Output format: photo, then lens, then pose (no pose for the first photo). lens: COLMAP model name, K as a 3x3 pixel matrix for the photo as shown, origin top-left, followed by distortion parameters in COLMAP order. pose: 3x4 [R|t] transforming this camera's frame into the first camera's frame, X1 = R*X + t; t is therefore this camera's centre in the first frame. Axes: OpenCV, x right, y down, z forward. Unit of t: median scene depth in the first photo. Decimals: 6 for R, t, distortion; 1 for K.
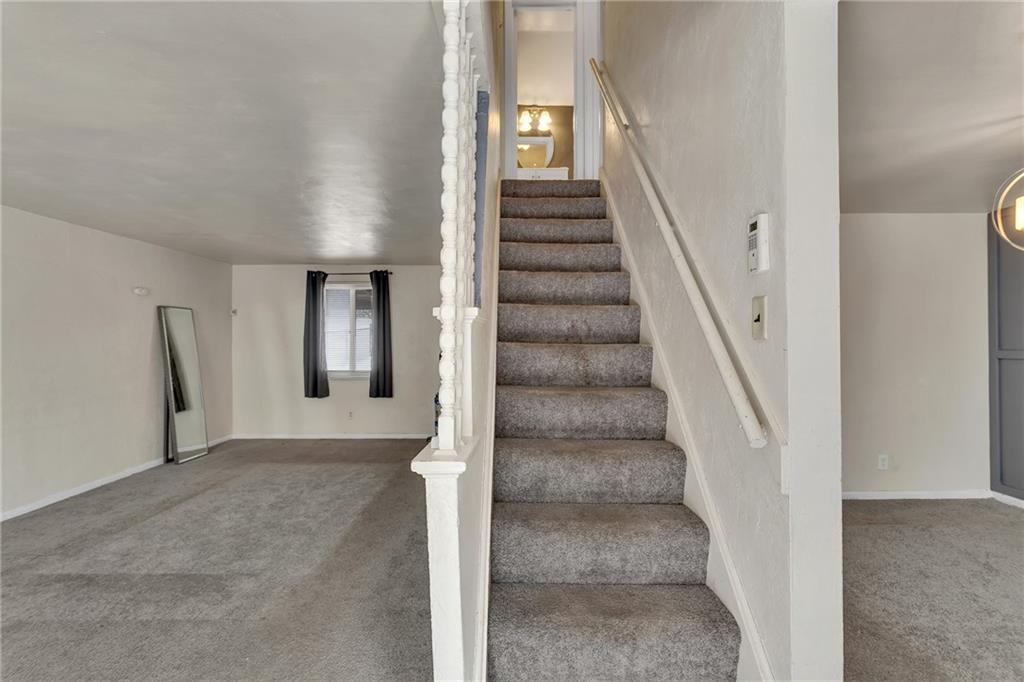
lens RADIAL K [[487.1, 0, 510.6], [0, 487.1, 345.9], [0, 0, 1]] dist [0.010047, -0.003175]
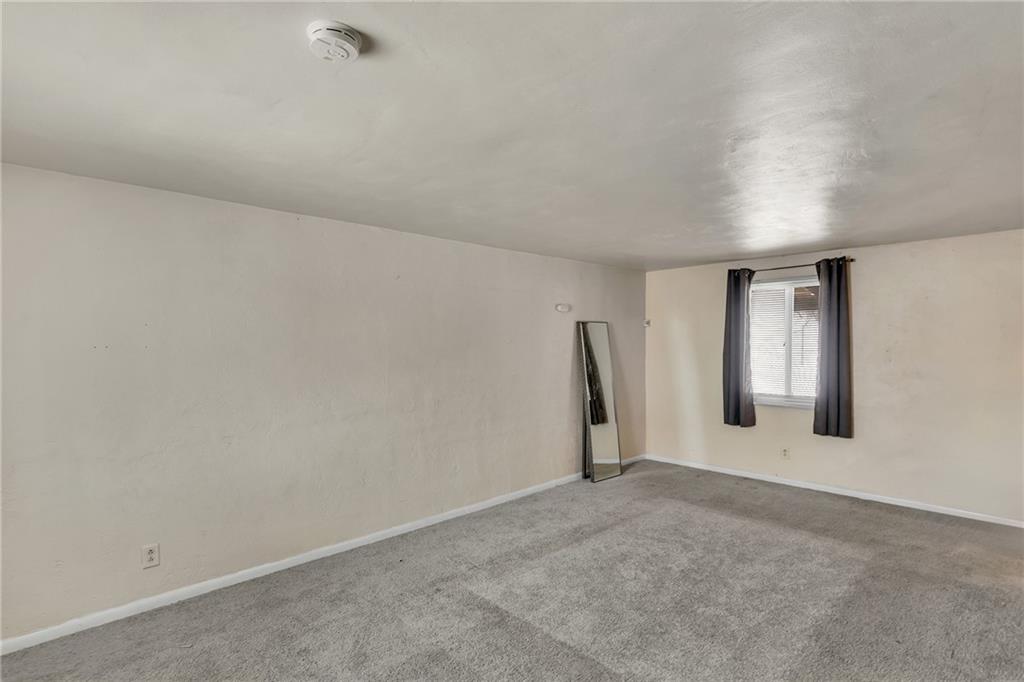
lens RADIAL K [[487.1, 0, 505.4], [0, 487.1, 344.8], [0, 0, 1]] dist [0.010047, -0.003175]
pose [[0.685546, 0.005358, -0.728009, -0.100626], [-0.002522, 0.999984, 0.004985, -0.040611], [0.728024, -0.001582, 0.685549, 0.221408]]
